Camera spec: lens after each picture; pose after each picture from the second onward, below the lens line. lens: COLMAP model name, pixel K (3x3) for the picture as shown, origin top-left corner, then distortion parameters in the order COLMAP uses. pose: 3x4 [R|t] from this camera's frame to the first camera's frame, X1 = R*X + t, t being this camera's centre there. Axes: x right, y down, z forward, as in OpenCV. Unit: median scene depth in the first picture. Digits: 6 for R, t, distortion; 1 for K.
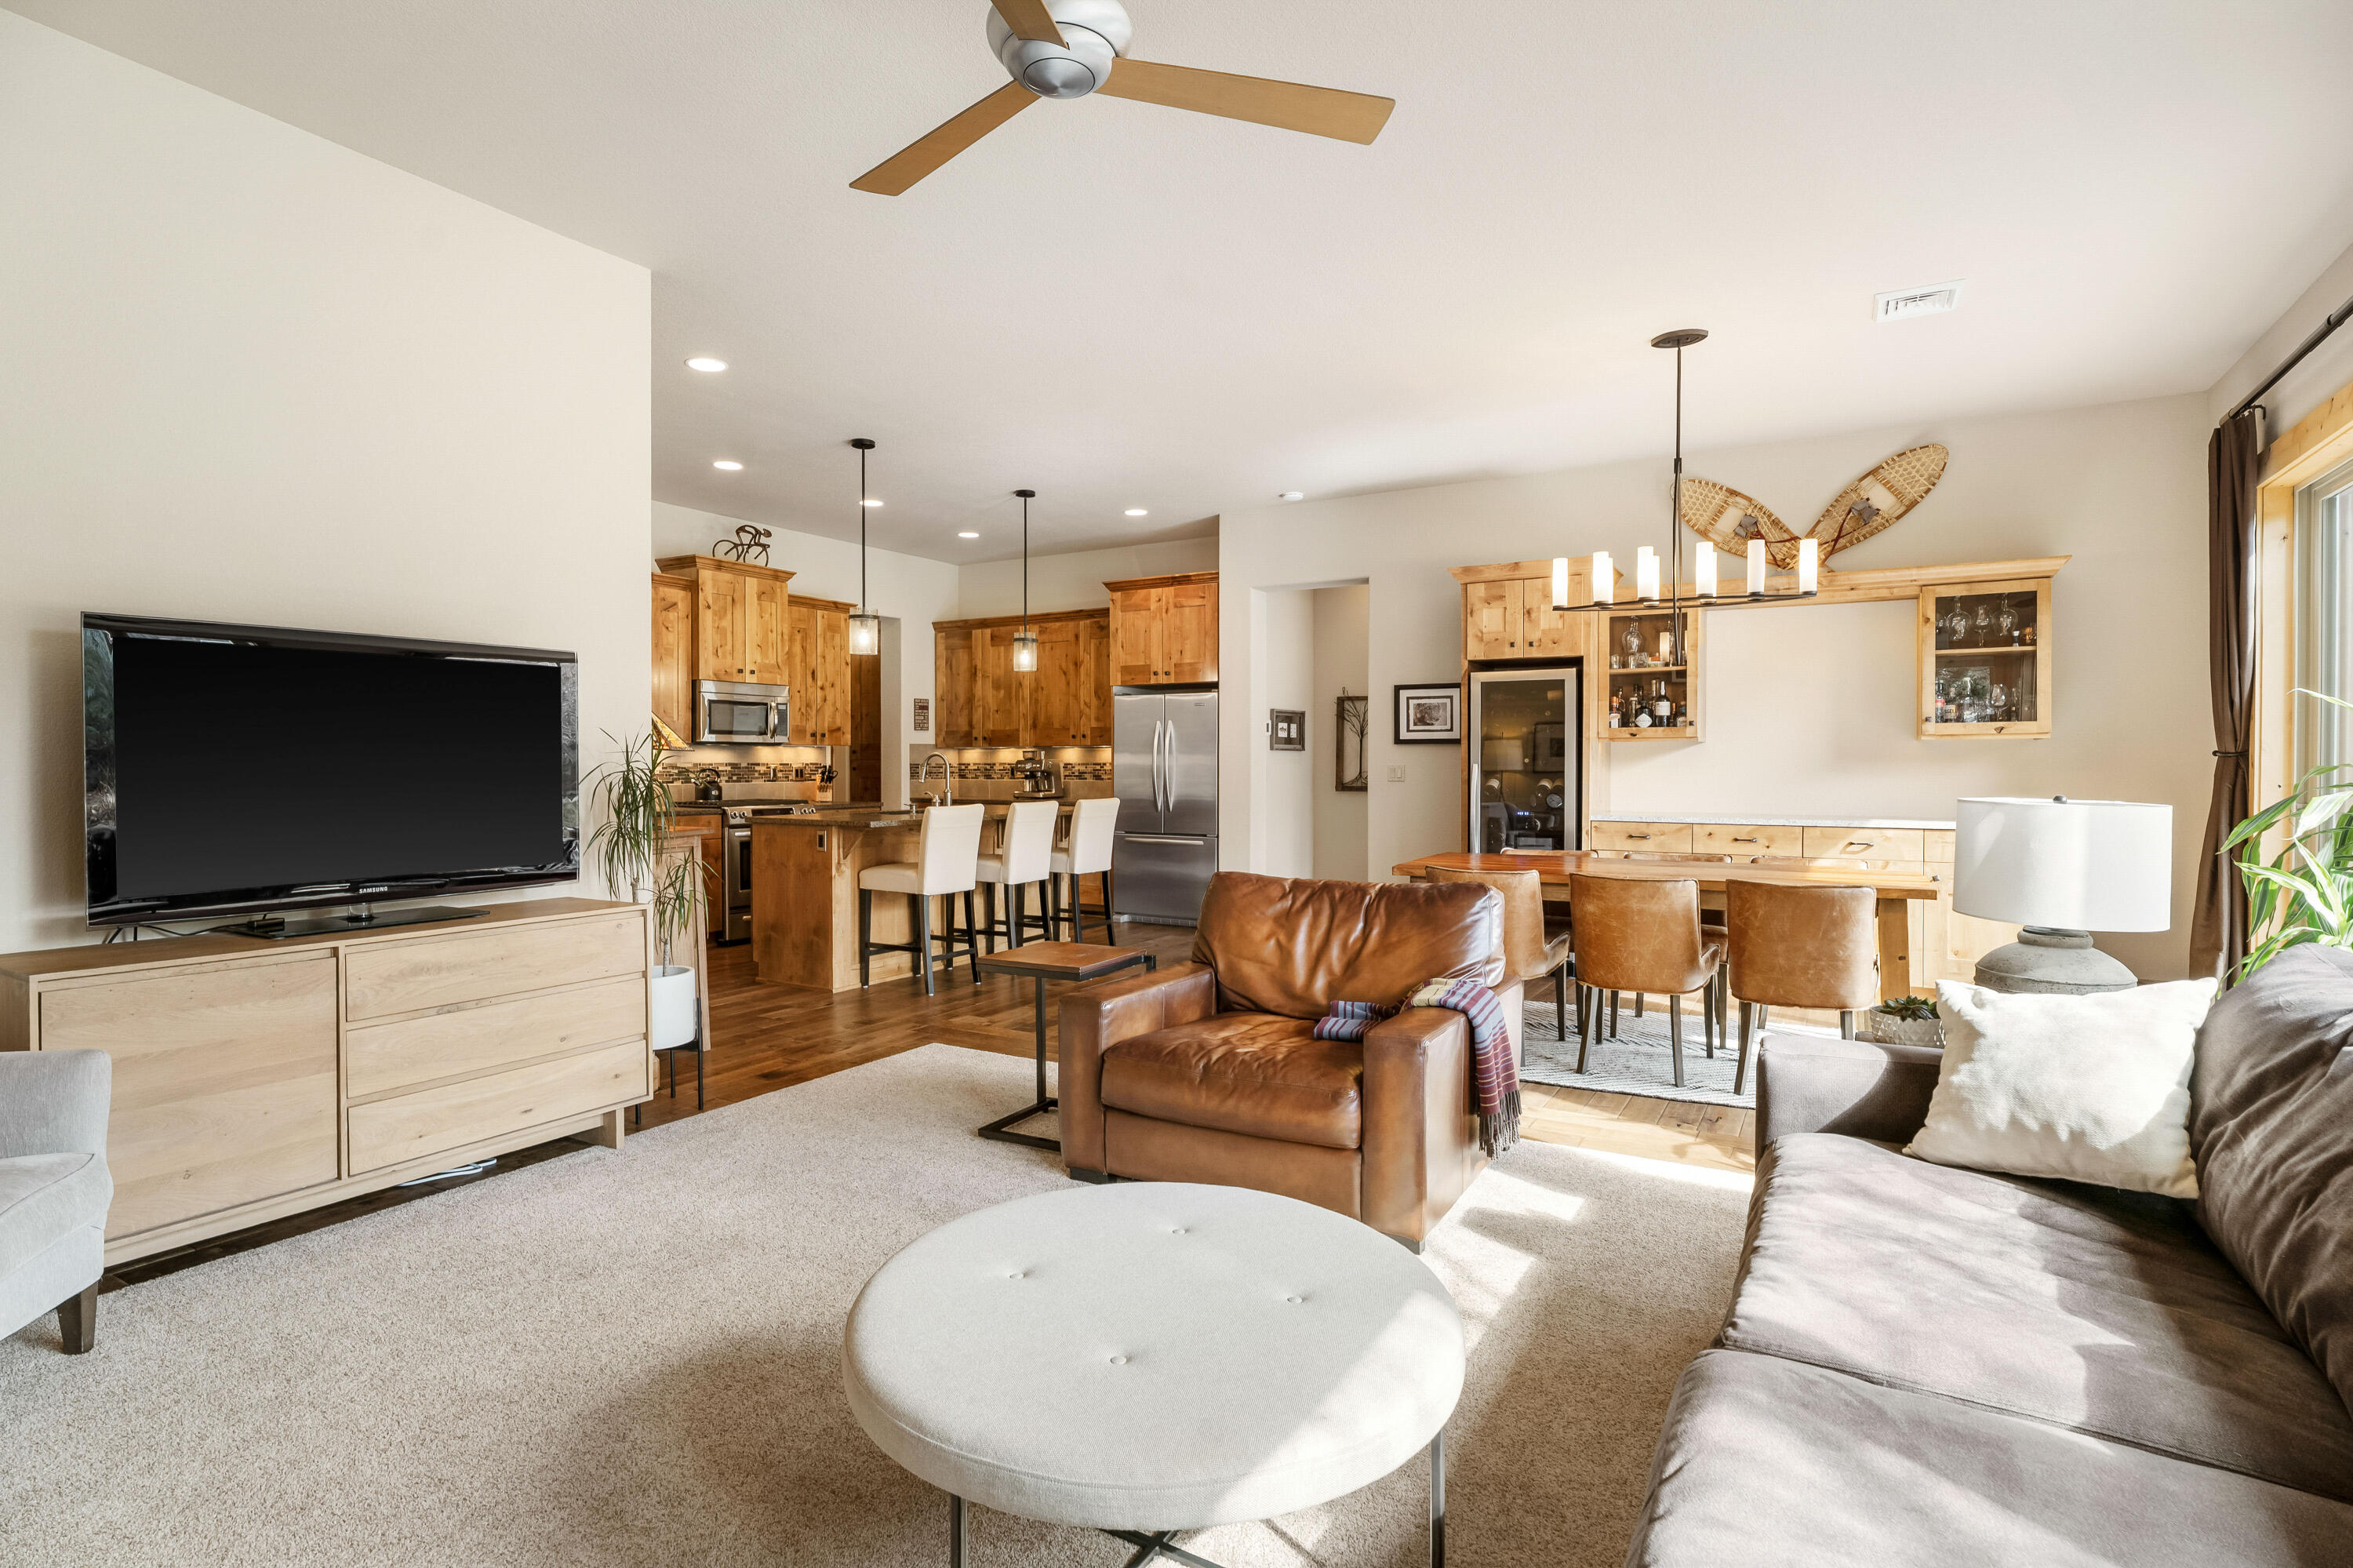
lens RADIAL K [[1170.1, 0, 1173.5], [0, 1170.1, 778.5], [0, 0, 1]] dist [-0.005876, -0.000392]
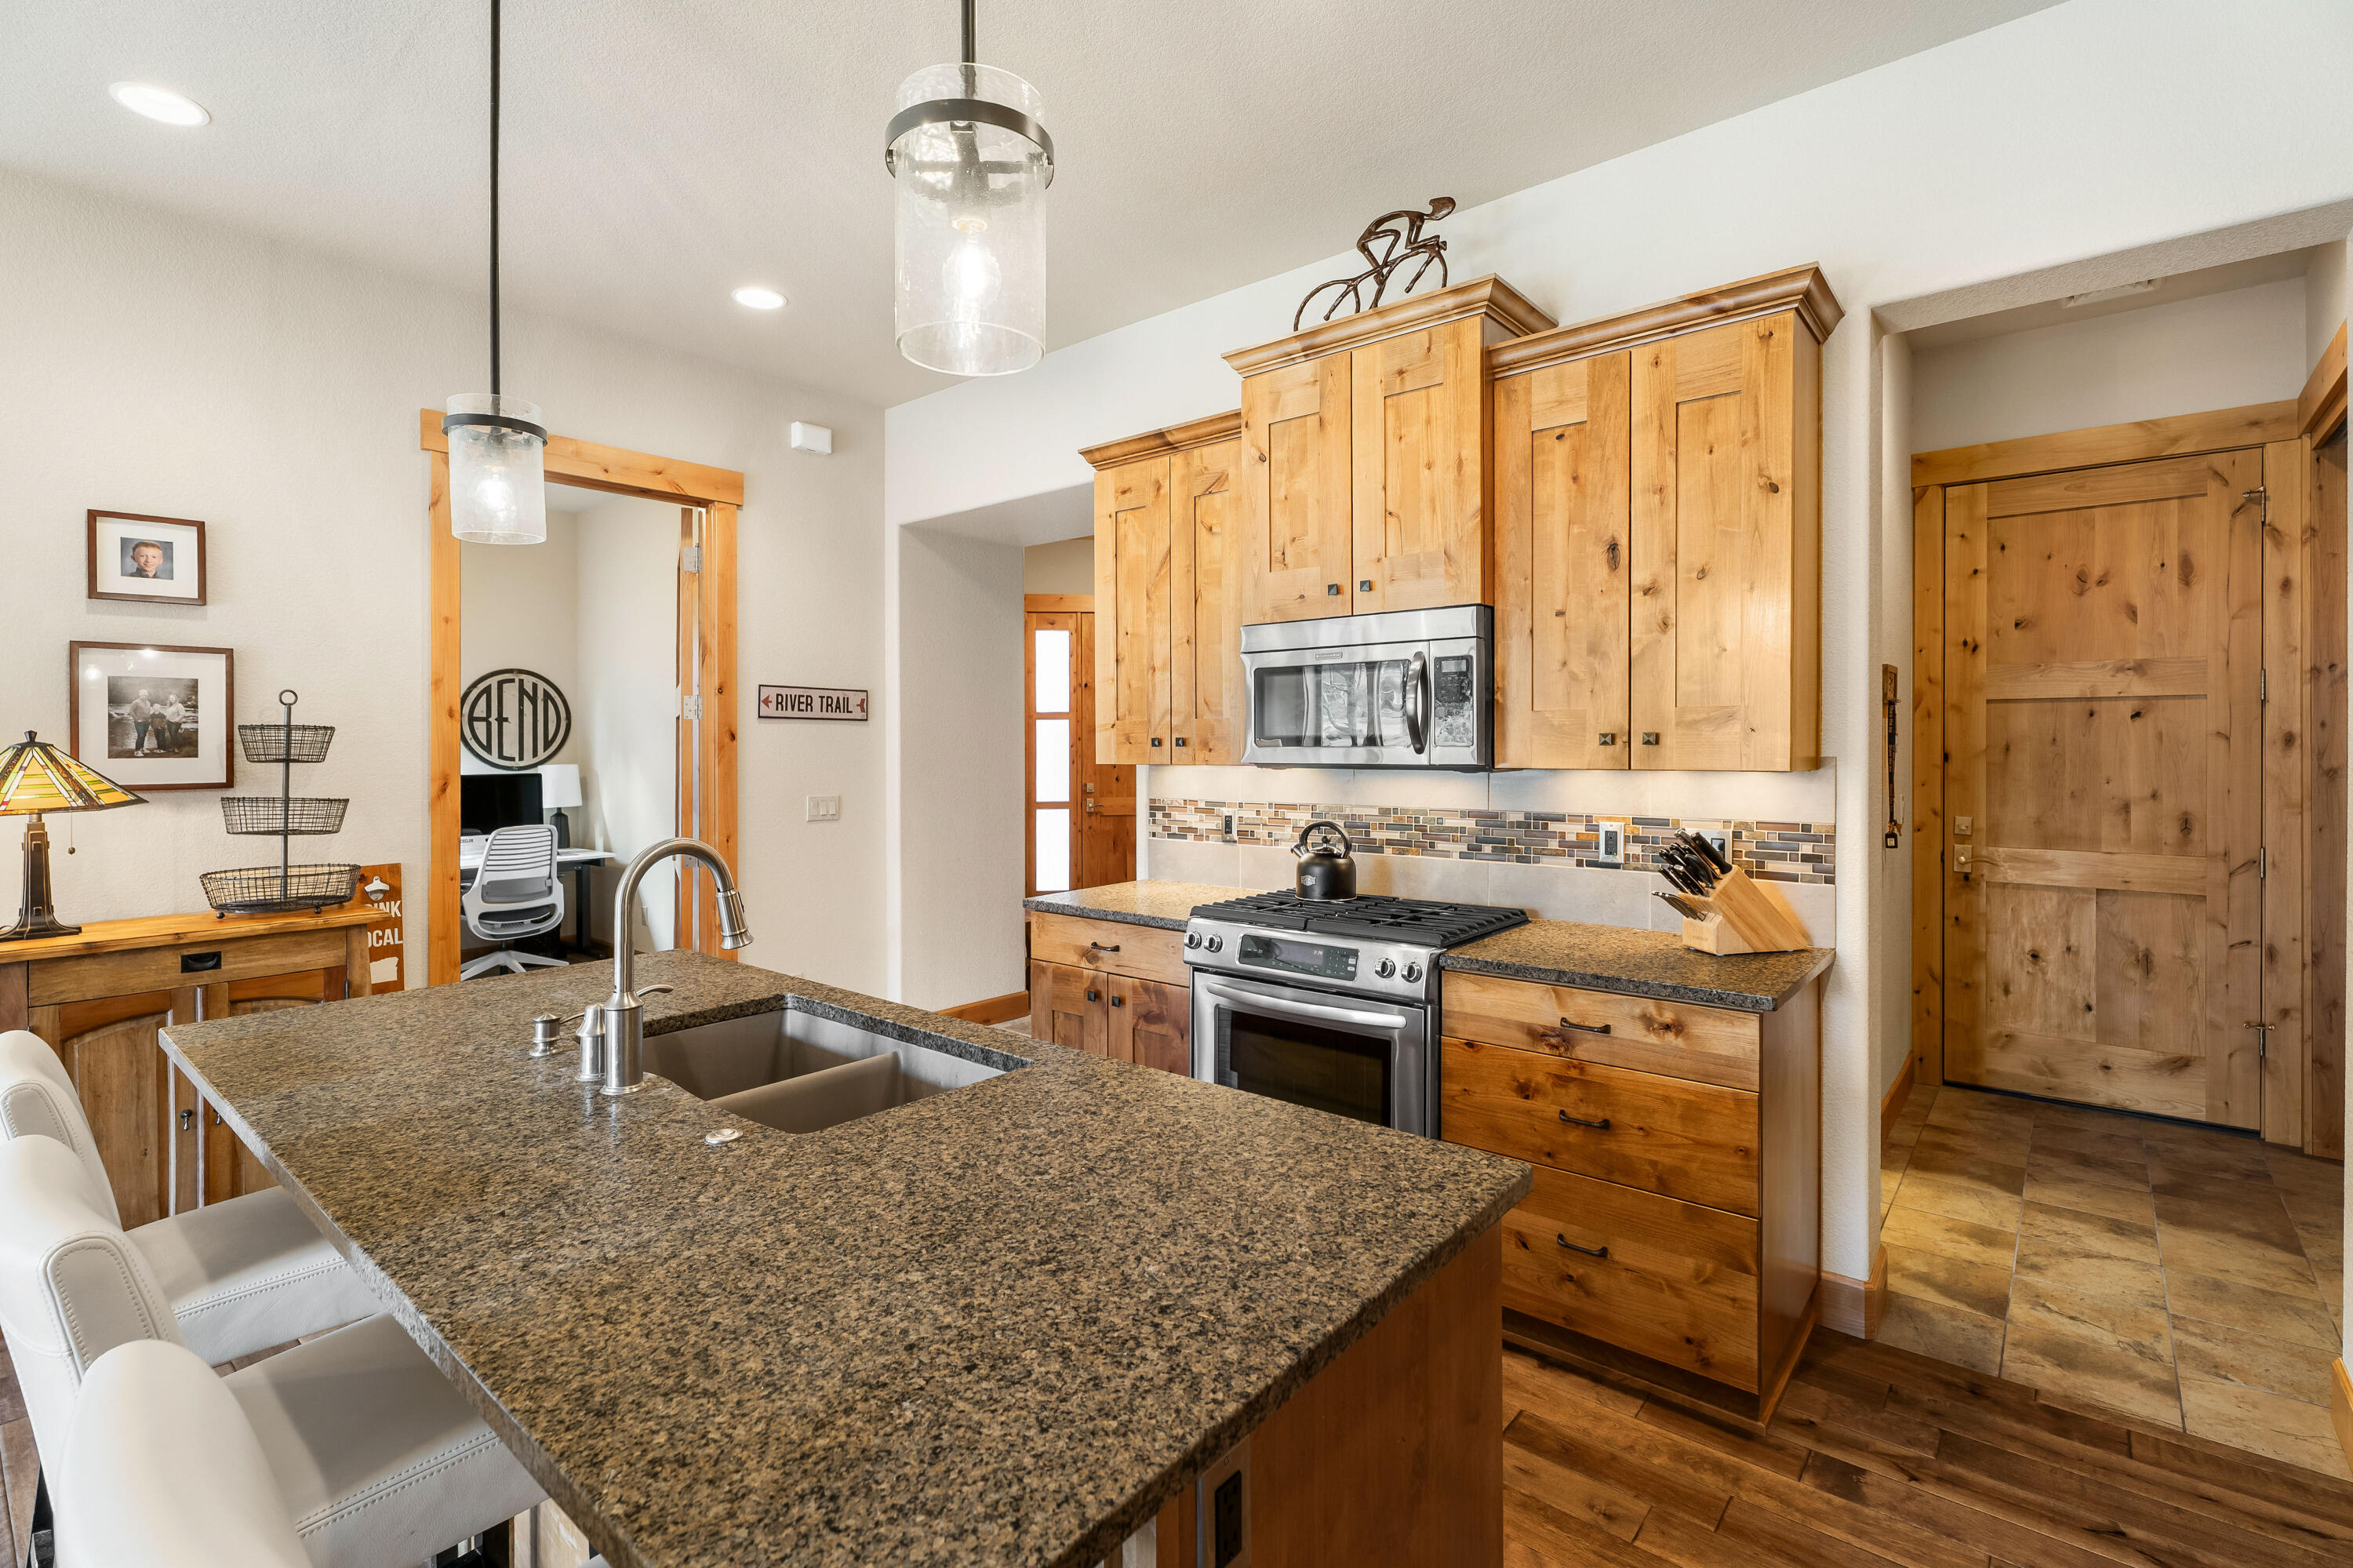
lens RADIAL K [[1073.8, 0, 1154.9], [0, 1073.8, 749.4], [0, 0, 1]] dist [0.005661, -0.002140]
pose [[-0.171472, 0.008797, -0.985150, 0.008535], [-0.006572, 0.999928, 0.010073, -0.036289], [0.985167, 0.008202, -0.171402, 0.918824]]
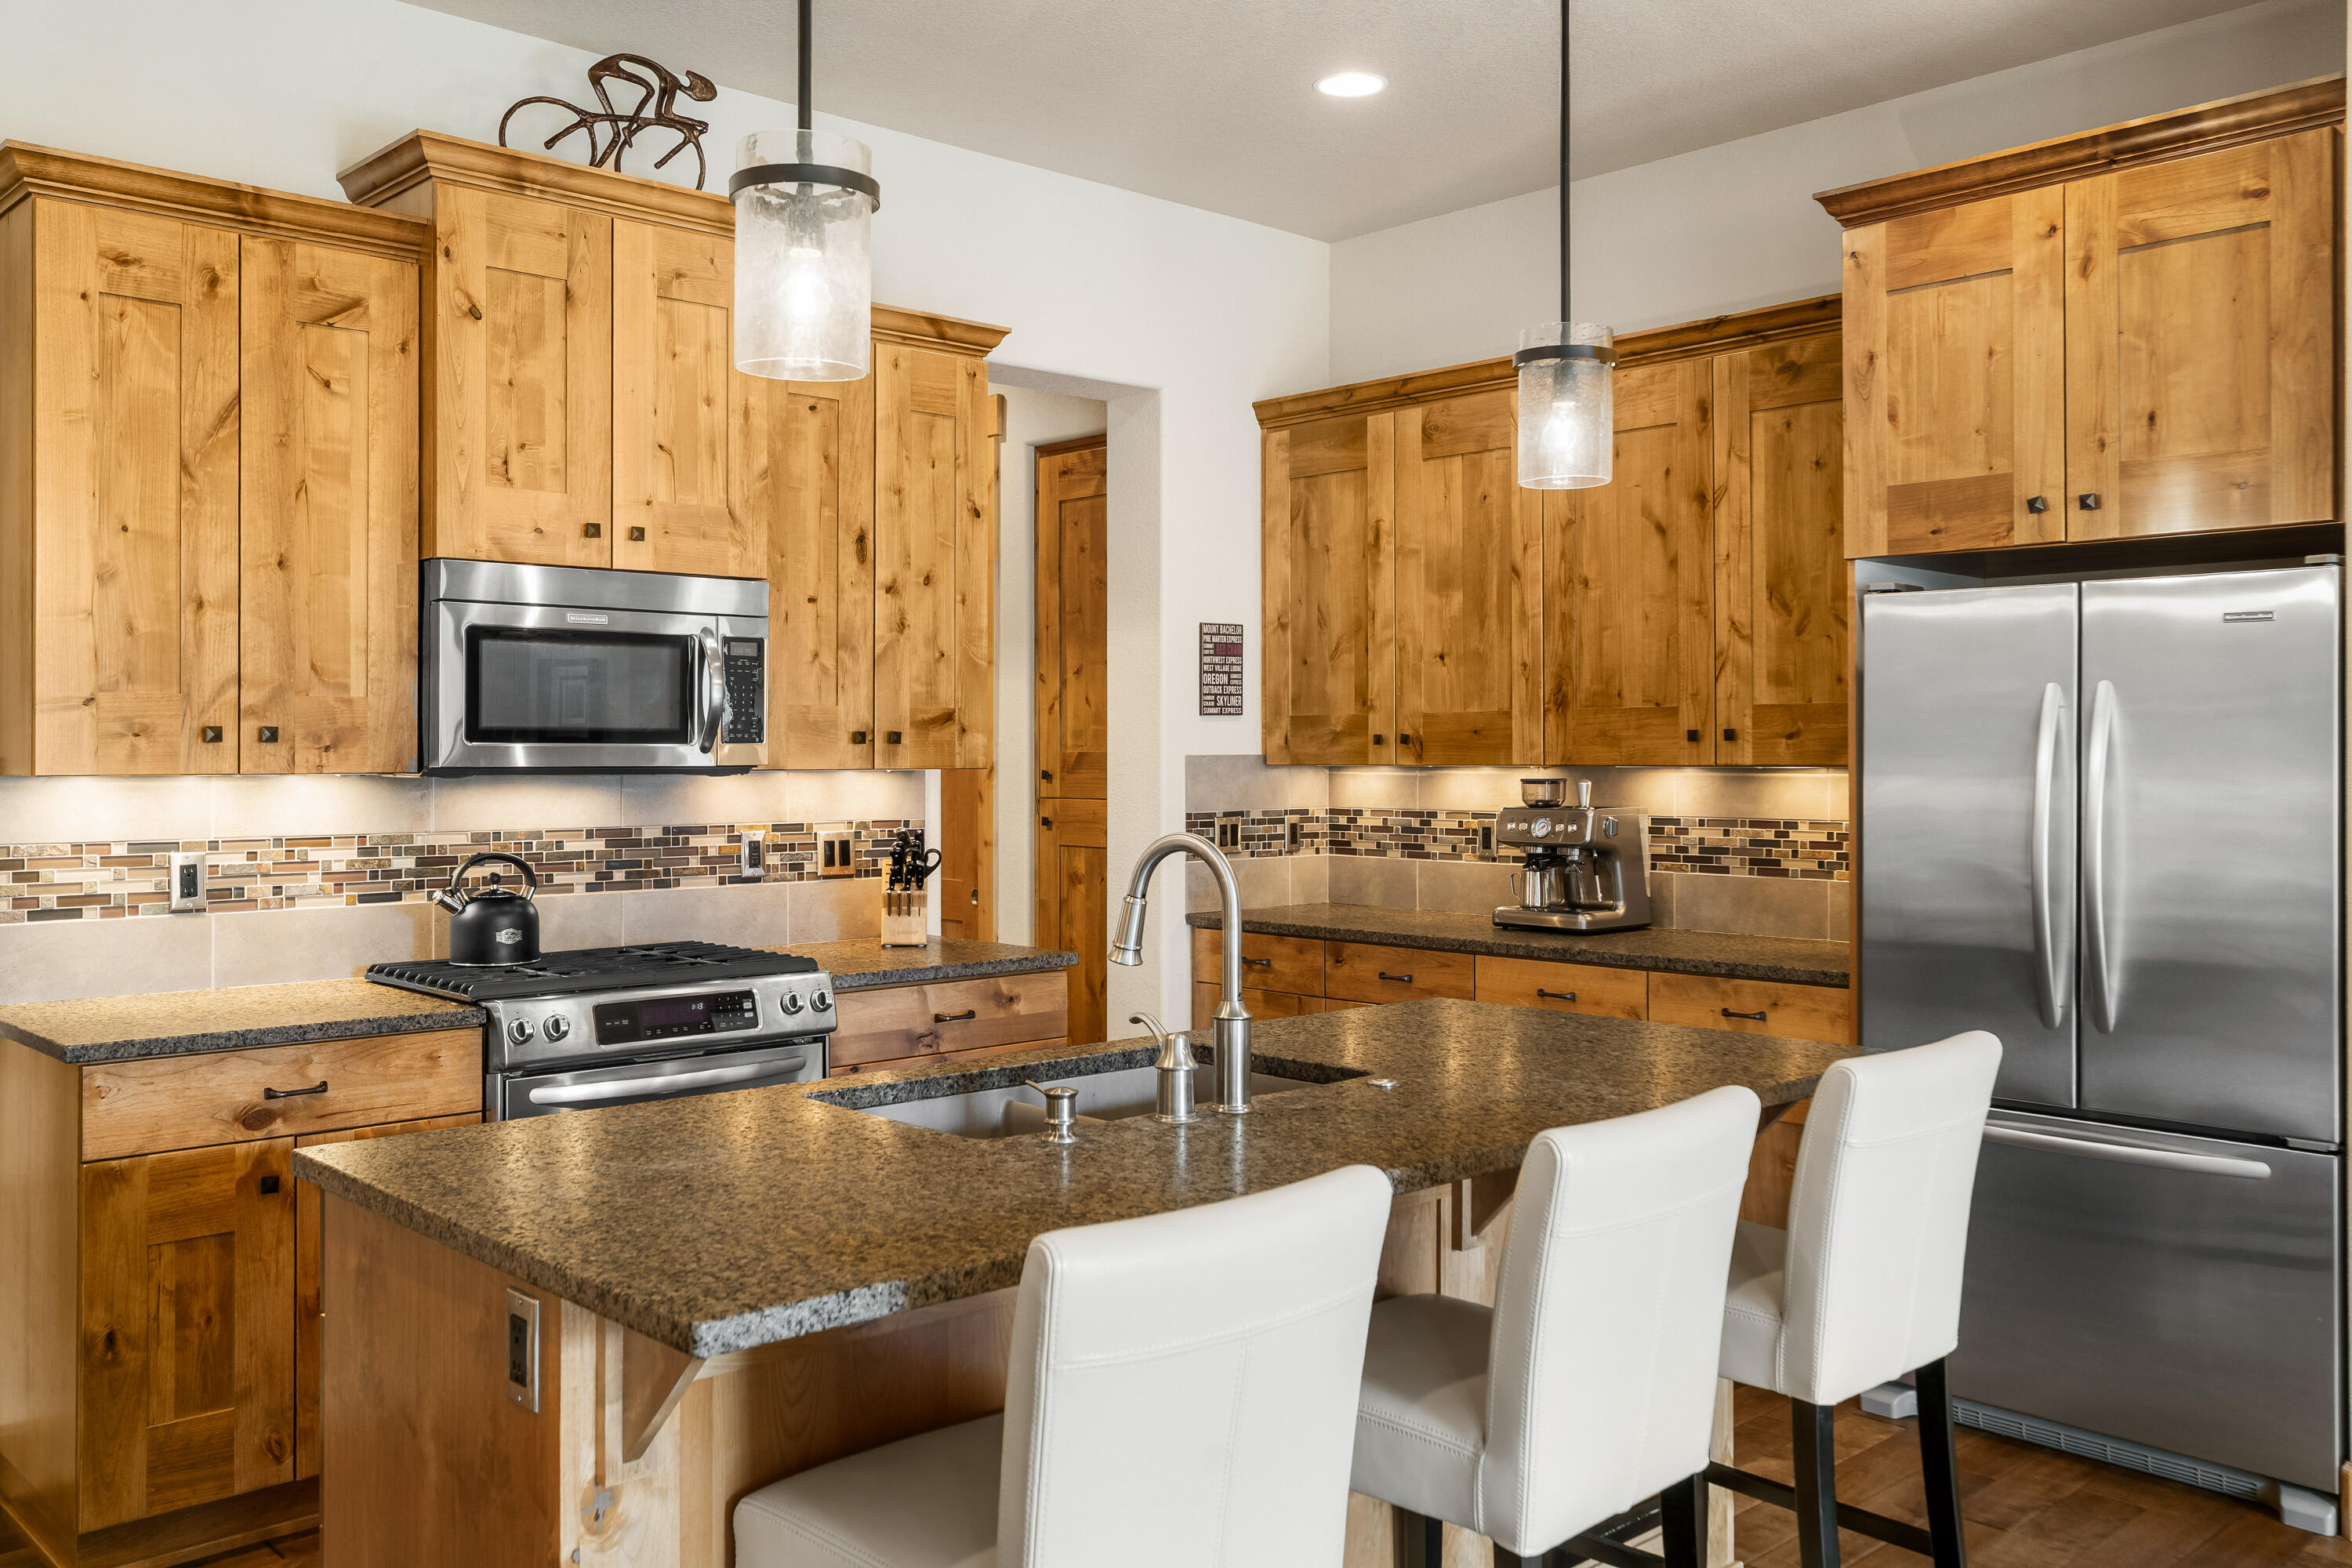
lens RADIAL K [[1969.3, 0, 1170.2], [0, 1969.3, 761.0], [0, 0, 1]] dist [-0.027189, 0.063028]
pose [[0.960788, 0.001483, -0.277281, -0.080585], [-0.003958, 0.999957, -0.008367, -0.026651], [0.277257, 0.009136, 0.960752, 0.510321]]
